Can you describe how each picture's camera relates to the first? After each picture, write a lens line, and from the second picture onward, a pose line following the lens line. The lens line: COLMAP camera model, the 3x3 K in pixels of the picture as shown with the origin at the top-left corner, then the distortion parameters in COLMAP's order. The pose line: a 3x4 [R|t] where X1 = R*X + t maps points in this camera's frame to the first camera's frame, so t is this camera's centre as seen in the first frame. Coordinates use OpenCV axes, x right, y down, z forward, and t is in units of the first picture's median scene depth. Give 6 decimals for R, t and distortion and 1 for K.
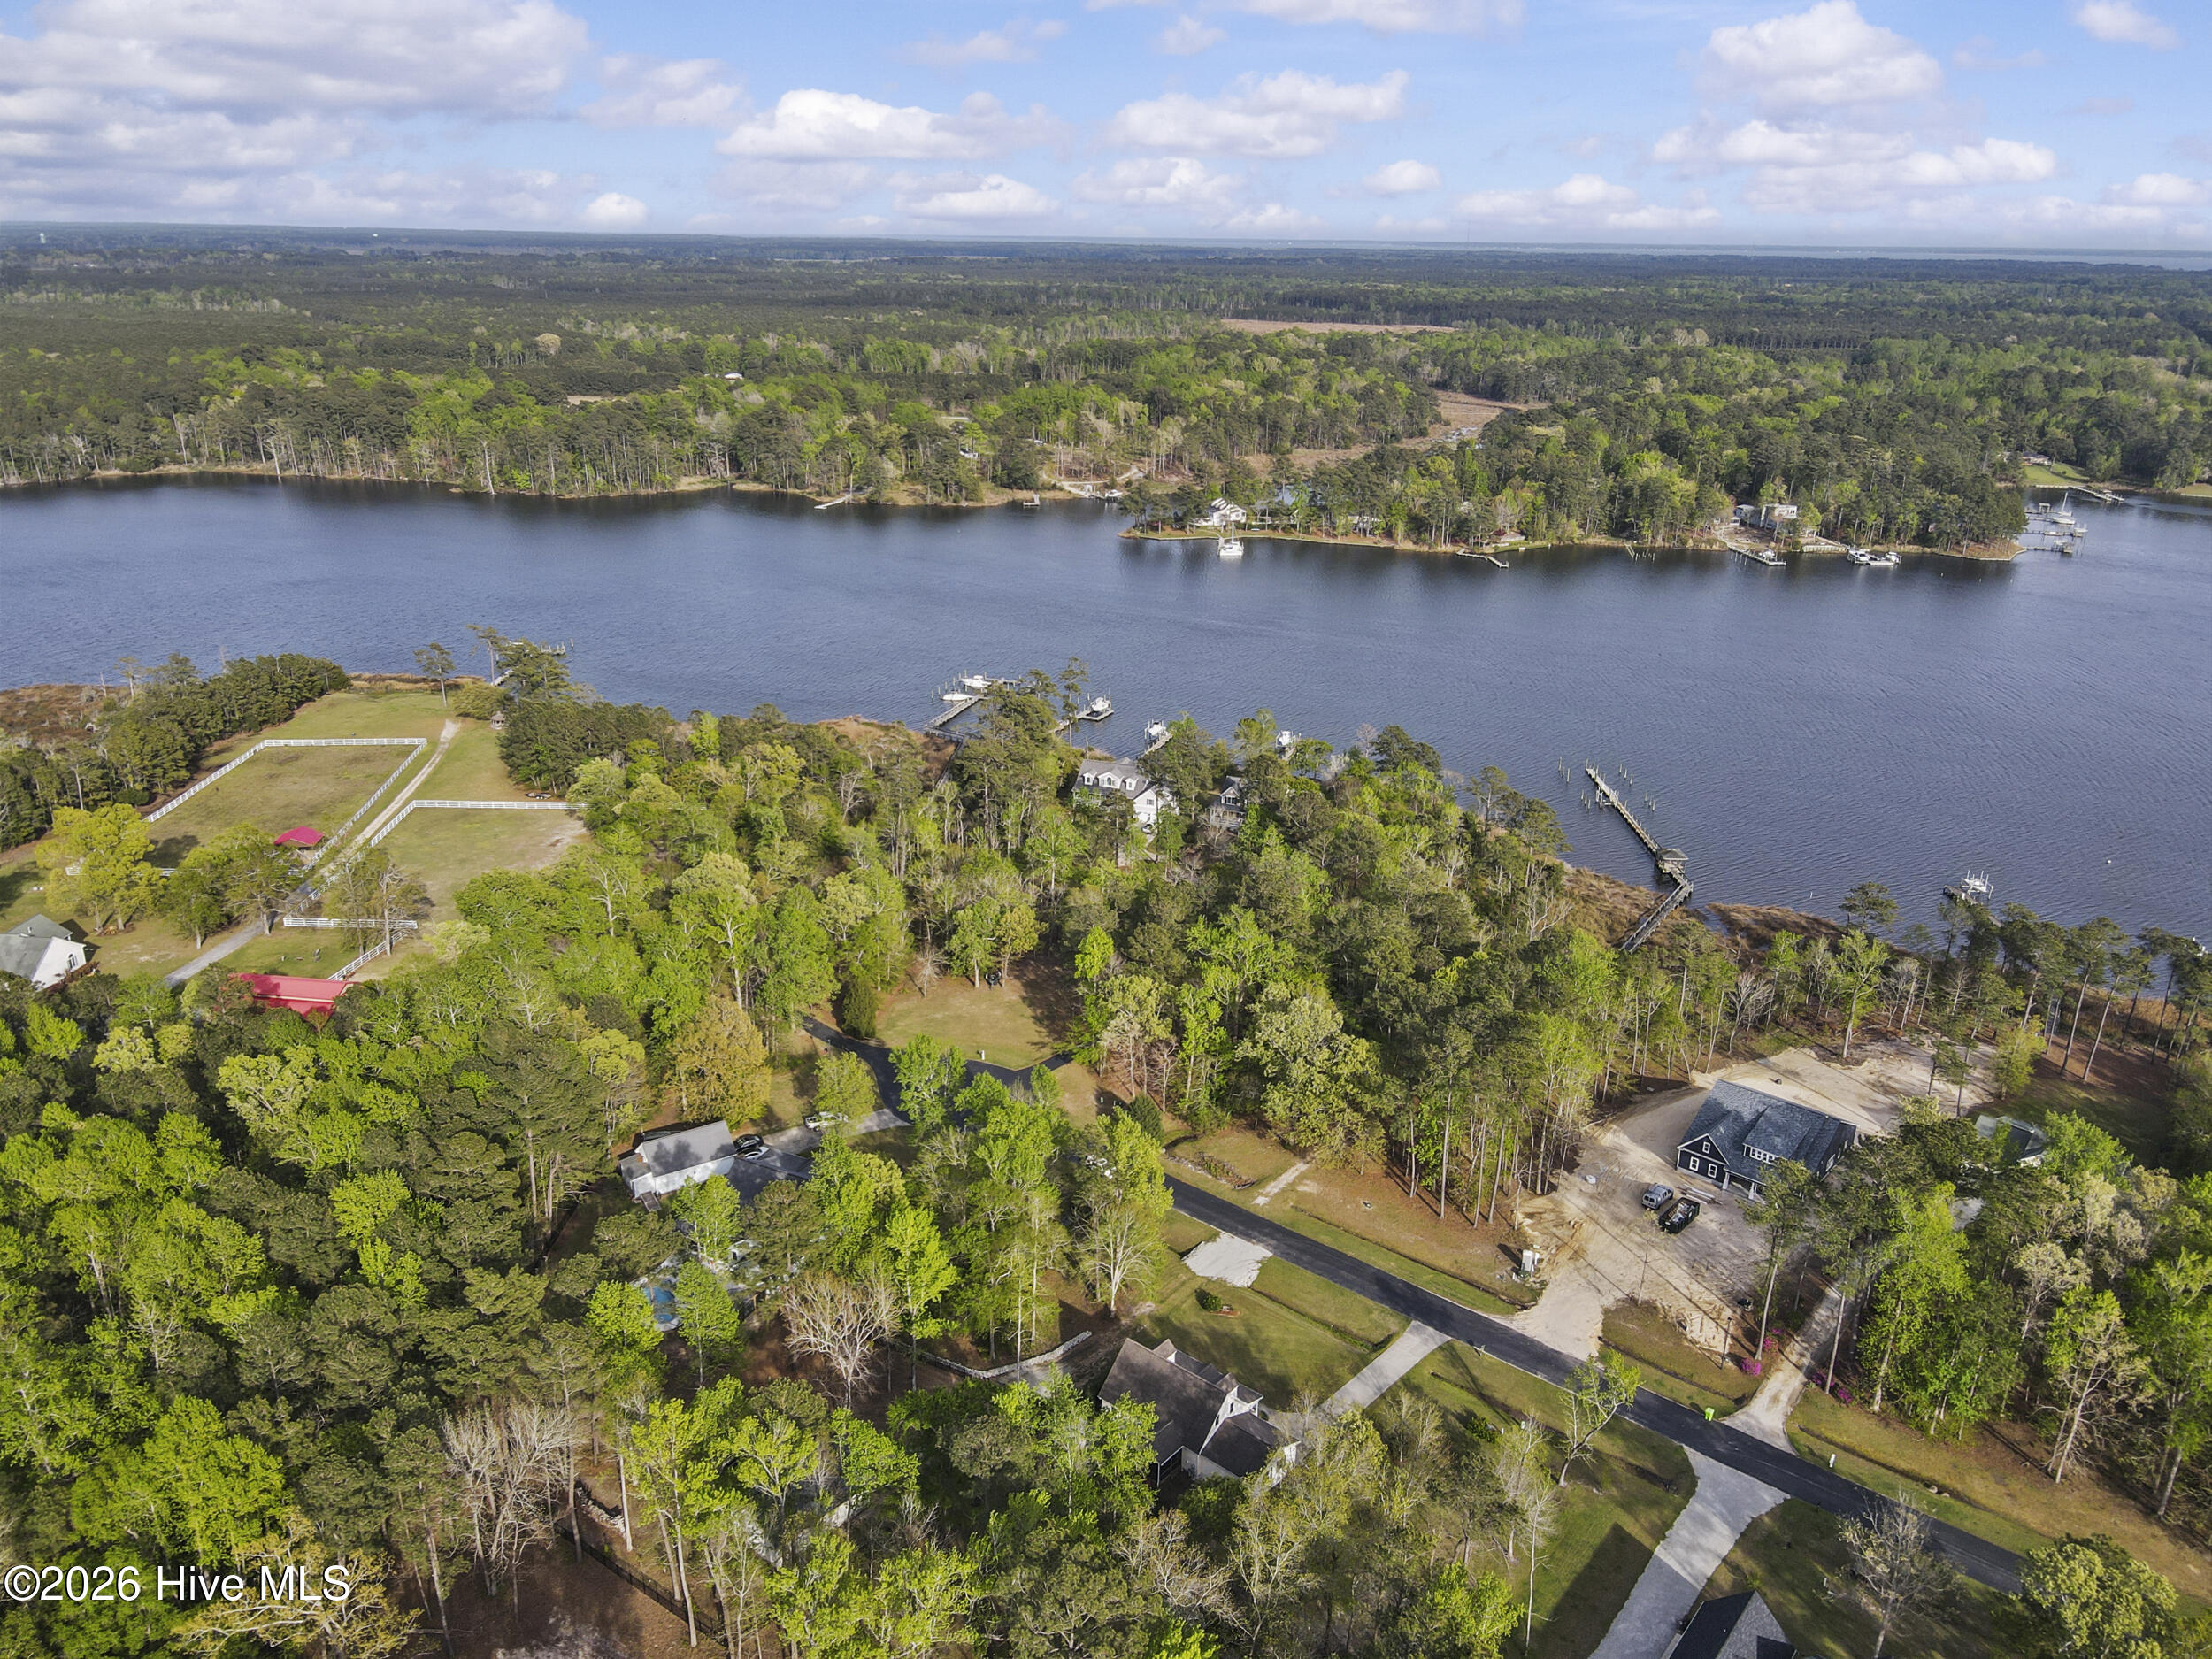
lens RADIAL K [[1633.3, 0, 1114.7], [0, 1633.3, 827.4], [0, 0, 1]] dist [-0.002787, 0.031393]
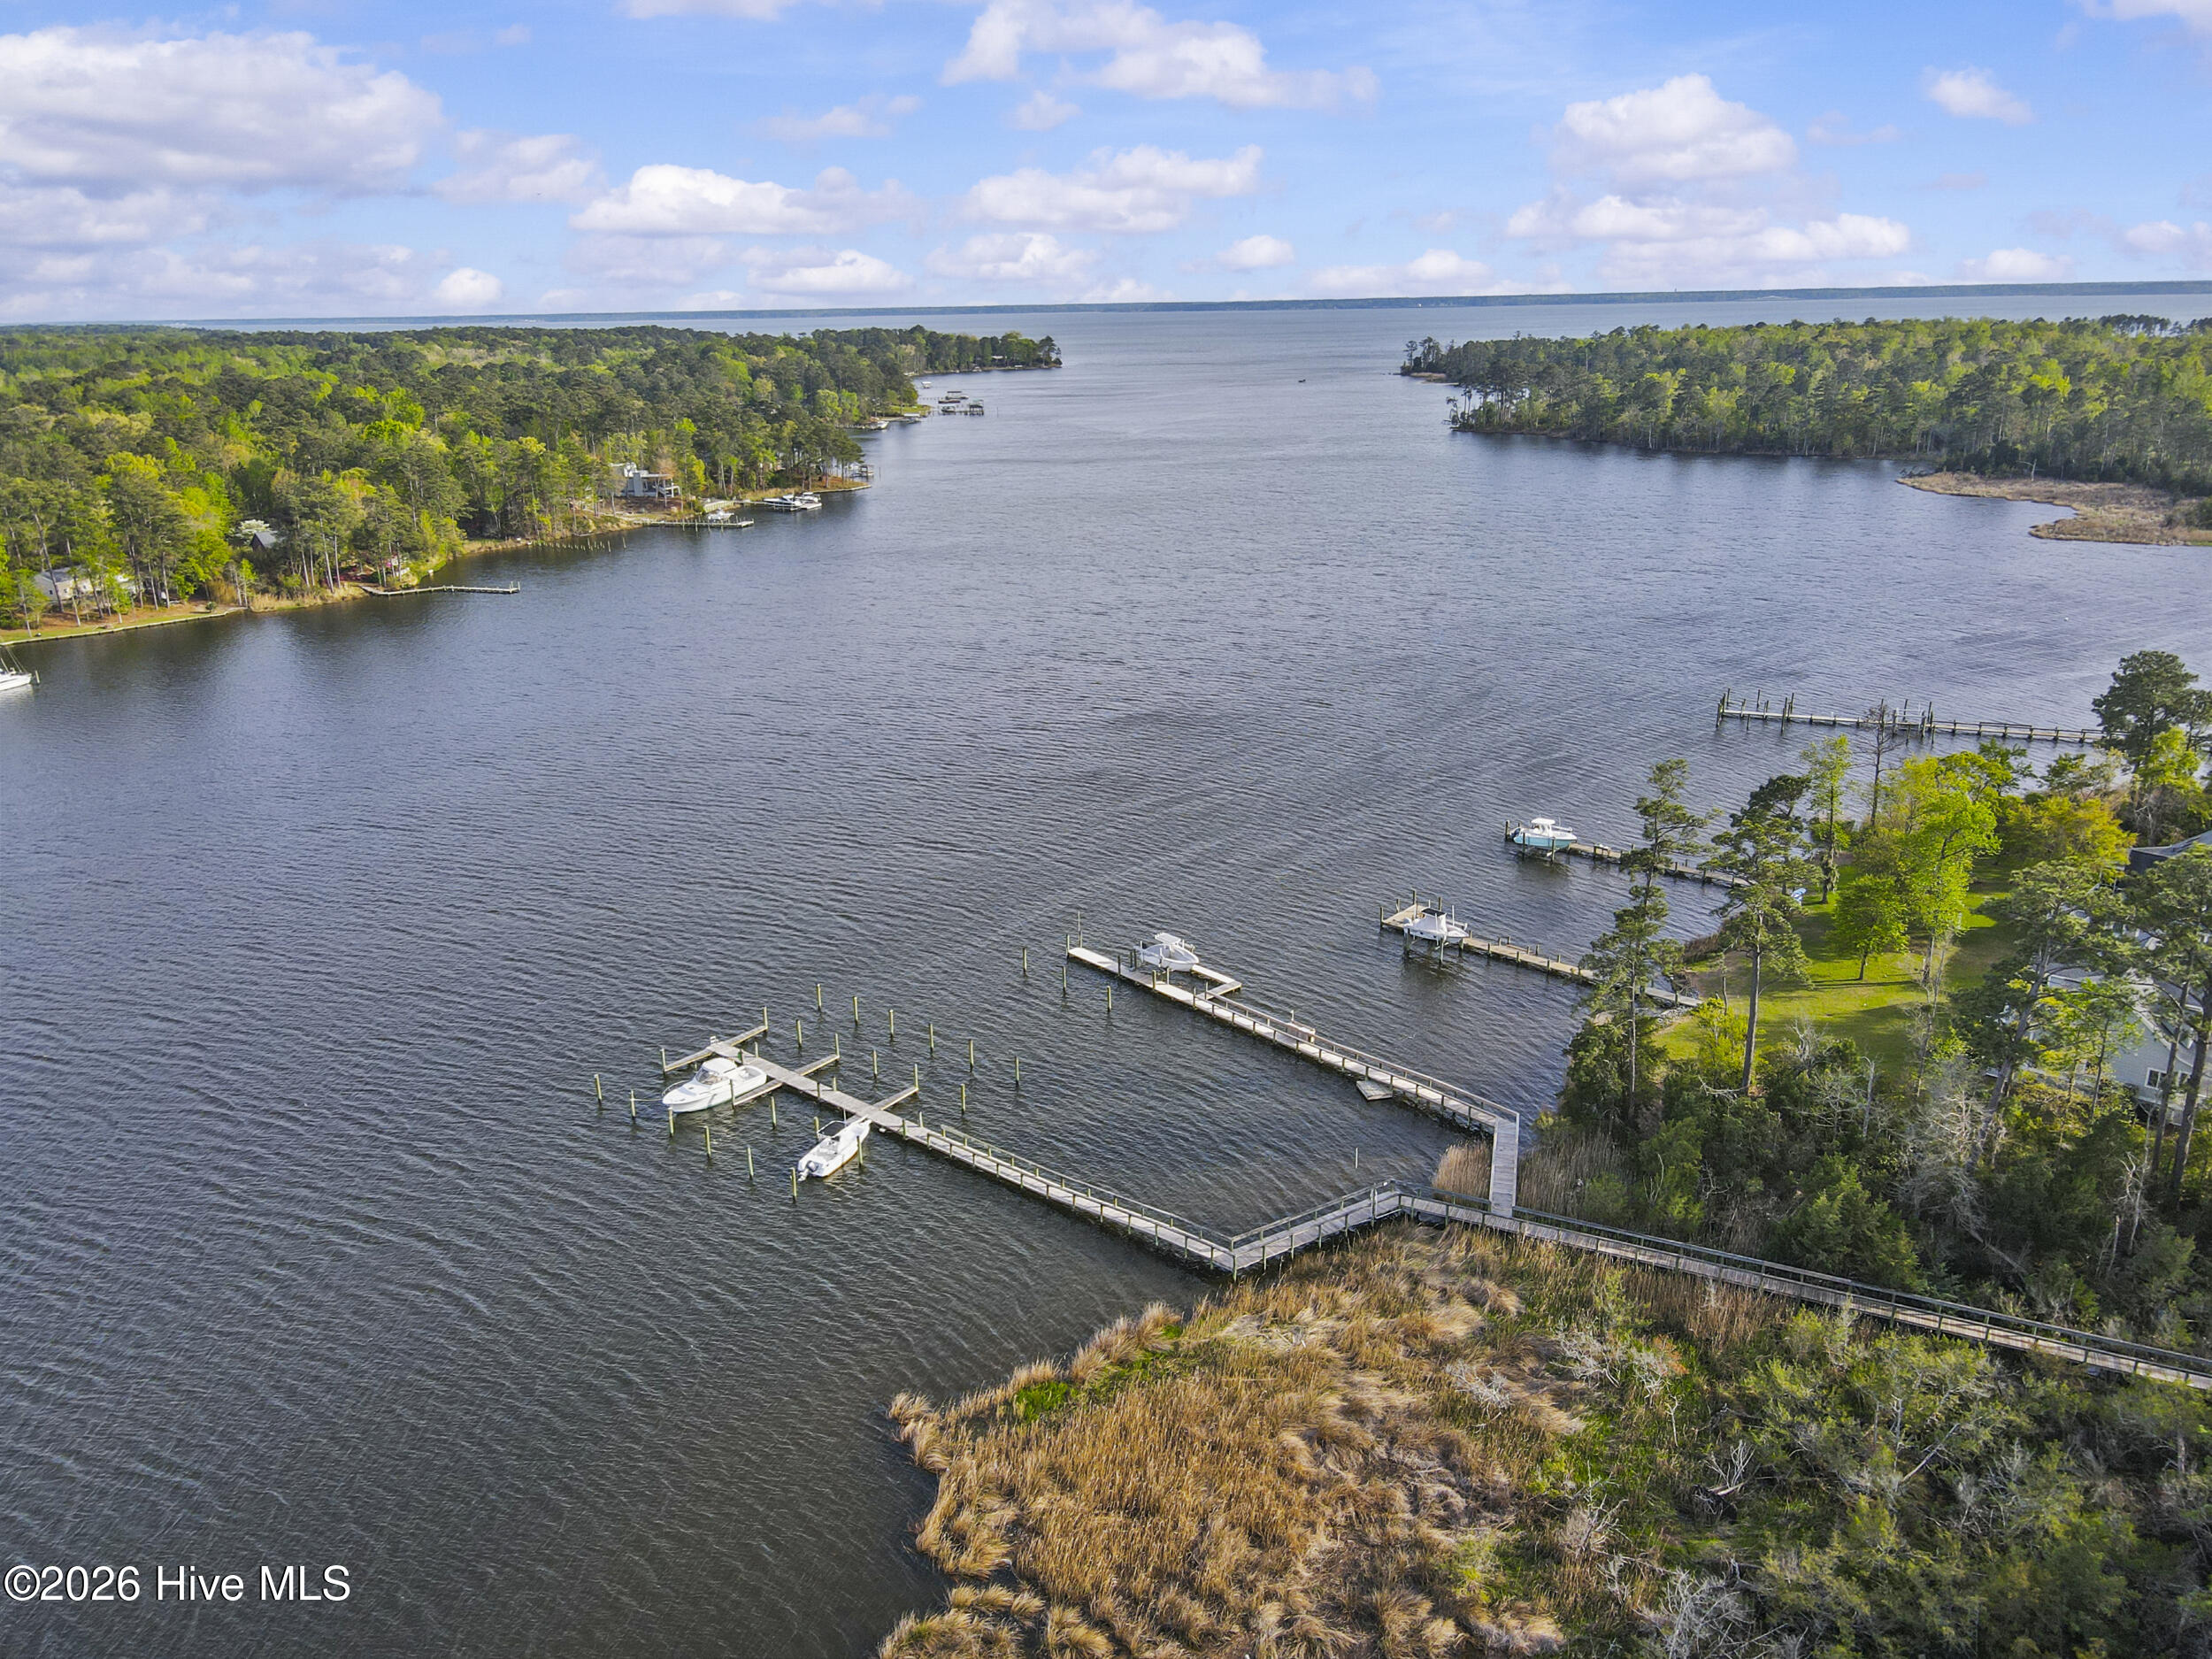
lens RADIAL K [[1626.7, 0, 1098.3], [0, 1626.7, 827.2], [0, 0, 1]] dist [-0.004632, 0.026175]
pose [[0.374065, -0.306217, 0.875389, -0.168176], [0.341469, 0.923079, 0.176985, -0.091065], [-0.862249, 0.232714, 0.449855, 0.466775]]
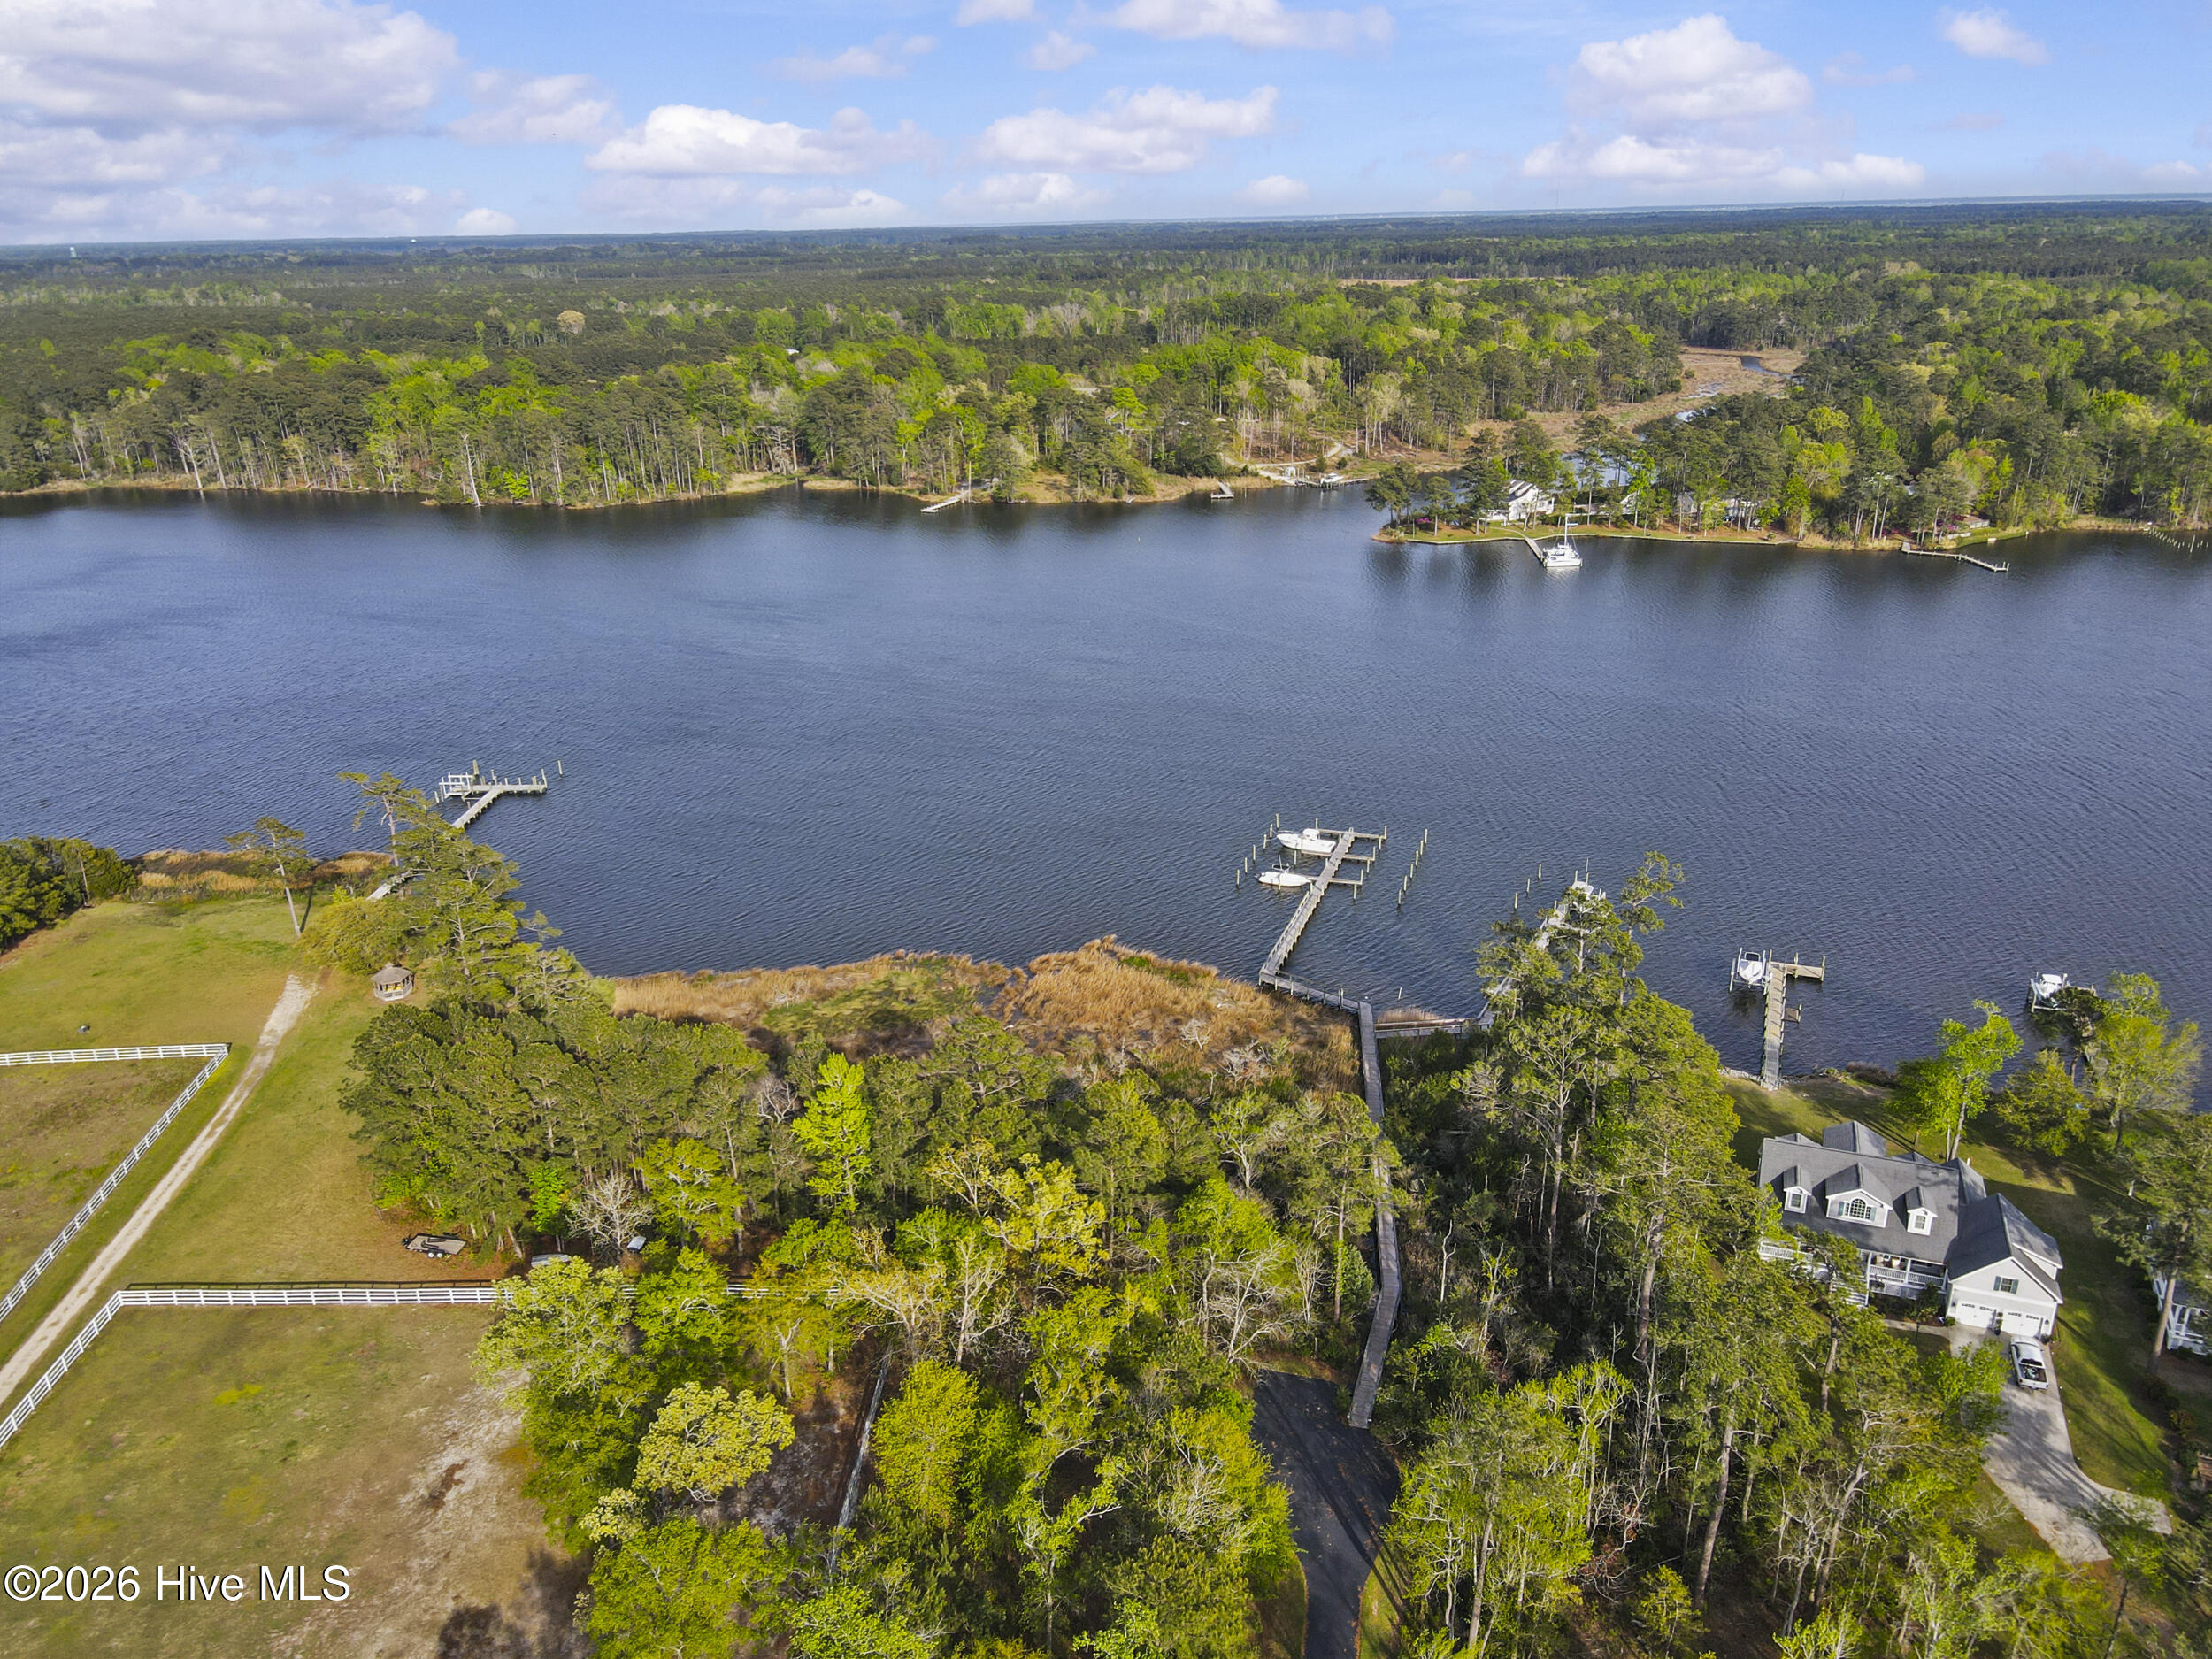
lens RADIAL K [[1633.3, 0, 1114.7], [0, 1633.3, 827.4], [0, 0, 1]] dist [-0.002787, 0.031393]
pose [[0.999162, -0.025352, -0.032148, -0.074943], [0.025622, 0.999639, 0.008024, -0.057647], [0.031933, -0.008841, 0.999451, 0.271302]]
